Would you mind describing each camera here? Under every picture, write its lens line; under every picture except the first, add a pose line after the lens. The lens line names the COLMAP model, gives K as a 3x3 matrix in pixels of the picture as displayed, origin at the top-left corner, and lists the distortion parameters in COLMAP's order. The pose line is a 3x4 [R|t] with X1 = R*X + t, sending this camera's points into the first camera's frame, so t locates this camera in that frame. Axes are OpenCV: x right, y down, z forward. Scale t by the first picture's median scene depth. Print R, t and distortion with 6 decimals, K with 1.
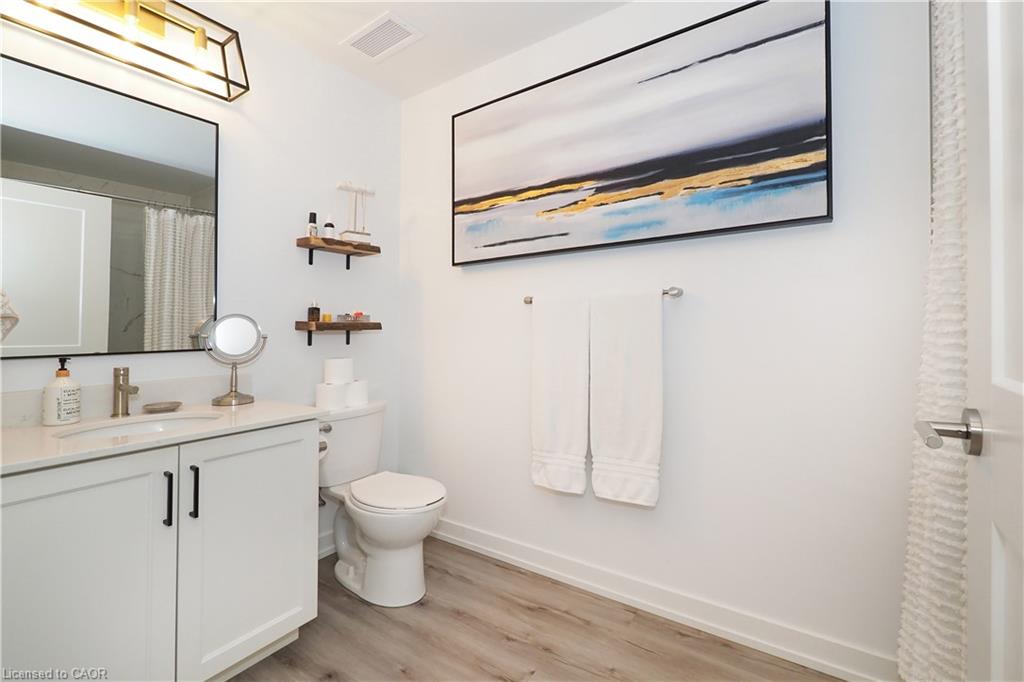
lens RADIAL K [[448.0, 0, 511.9], [0, 448.0, 333.2], [0, 0, 1]] dist [0.001308, -0.000013]
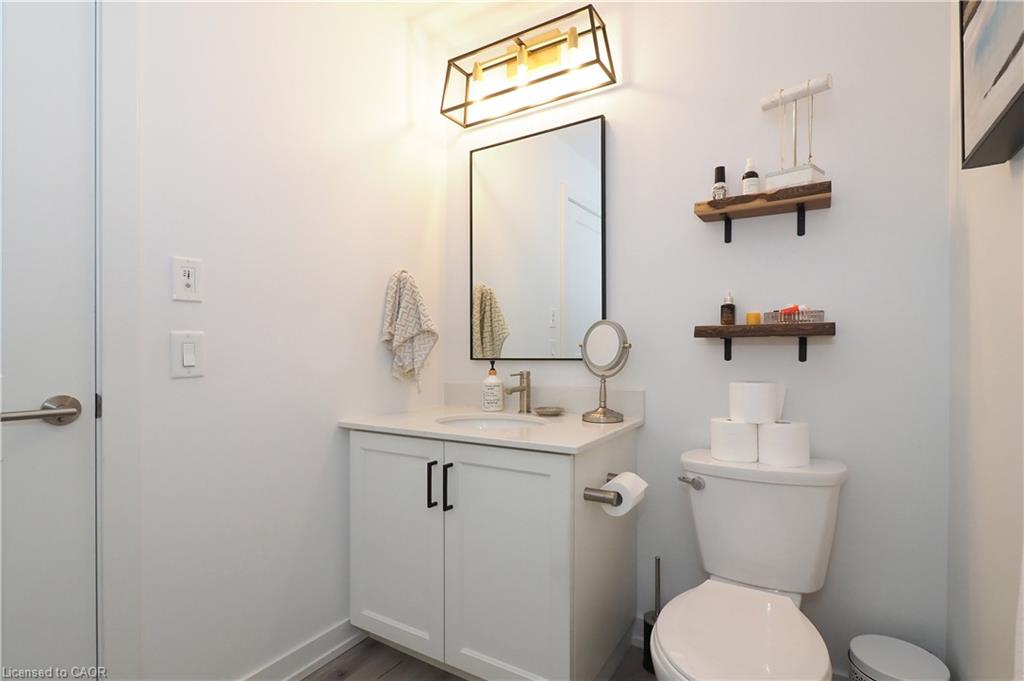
lens RADIAL K [[498.7, 0, 512.0], [0, 498.7, 340.5], [0, 0, 1]] dist [0.001070, 0.000089]
pose [[0.048861, 0.002671, -0.998802, 0.312255], [0.002209, 0.999994, 0.002782, -0.005655], [0.998803, -0.002343, 0.048855, 0.657779]]
